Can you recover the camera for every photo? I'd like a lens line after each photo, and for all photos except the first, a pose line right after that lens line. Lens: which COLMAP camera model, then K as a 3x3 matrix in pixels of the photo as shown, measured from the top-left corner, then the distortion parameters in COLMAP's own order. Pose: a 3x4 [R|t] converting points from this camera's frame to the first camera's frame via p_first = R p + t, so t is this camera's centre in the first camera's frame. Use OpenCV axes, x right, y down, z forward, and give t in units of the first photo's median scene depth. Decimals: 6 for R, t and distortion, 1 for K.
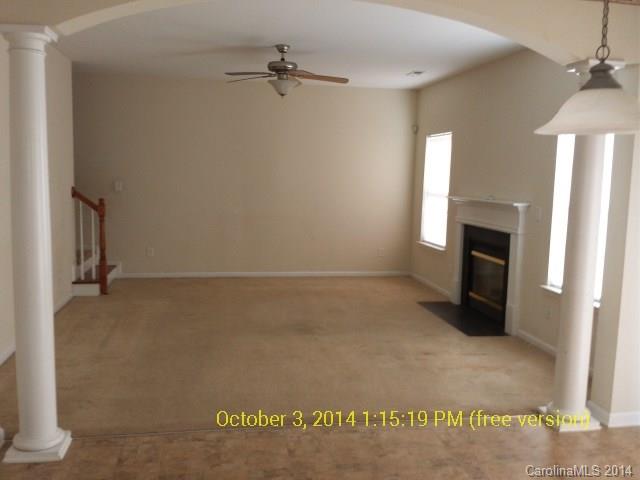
lens RADIAL K [[576.8, 0, 320.0], [0, 576.8, 240.0], [0, 0, 1]] dist [0.002187, 0.003006]
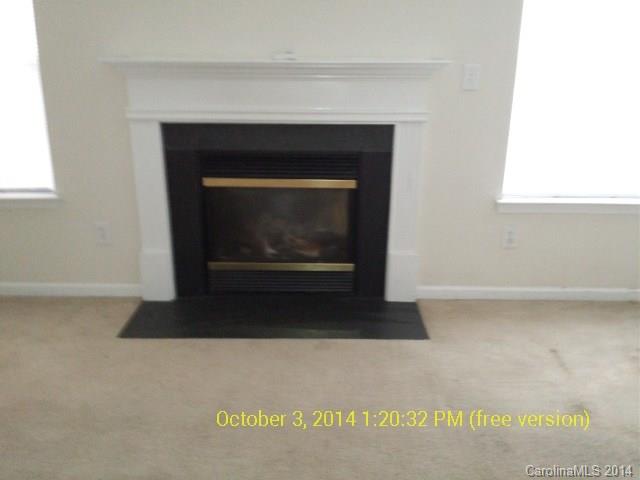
lens RADIAL K [[576.8, 0, 320.0], [0, 576.8, 240.0], [0, 0, 1]] dist [0.002187, 0.003006]
pose [[0.100757, -0.322349, 0.941243, -0.154958], [0.096958, 0.944736, 0.313166, -0.064166], [-0.990175, 0.059708, 0.126443, 0.794885]]
